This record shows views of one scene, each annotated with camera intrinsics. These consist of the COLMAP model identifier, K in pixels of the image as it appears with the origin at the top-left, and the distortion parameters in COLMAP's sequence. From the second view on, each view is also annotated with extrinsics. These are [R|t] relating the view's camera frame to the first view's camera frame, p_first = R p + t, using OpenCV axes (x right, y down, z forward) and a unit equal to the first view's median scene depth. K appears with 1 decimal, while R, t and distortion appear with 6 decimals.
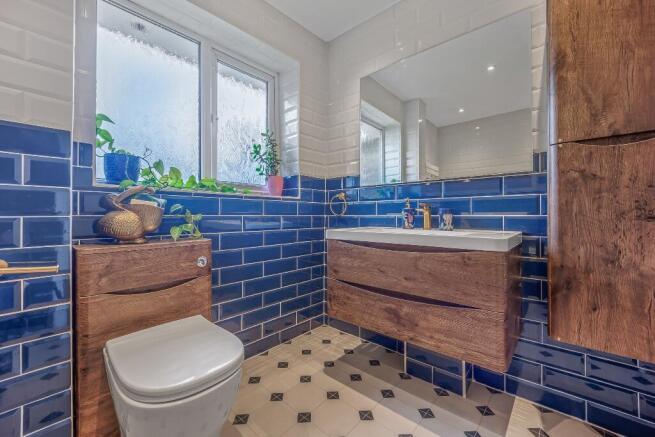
lens RADIAL K [[264.0, 0, 324.4], [0, 264.0, 217.7], [0, 0, 1]] dist [-0.020523, 0.000061]
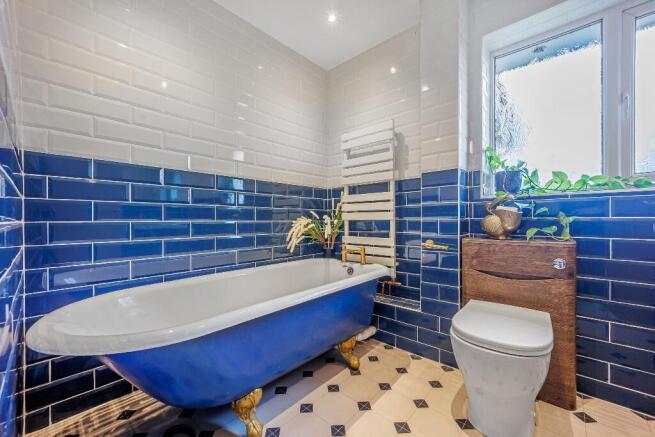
lens RADIAL K [[264.0, 0, 324.4], [0, 264.0, 217.7], [0, 0, 1]] dist [-0.020523, 0.000061]
pose [[-0.008743, 0.005165, -0.999948, 0.586200], [0.001397, 0.999986, 0.005153, -0.018644], [0.999961, -0.001352, -0.008750, 0.115019]]
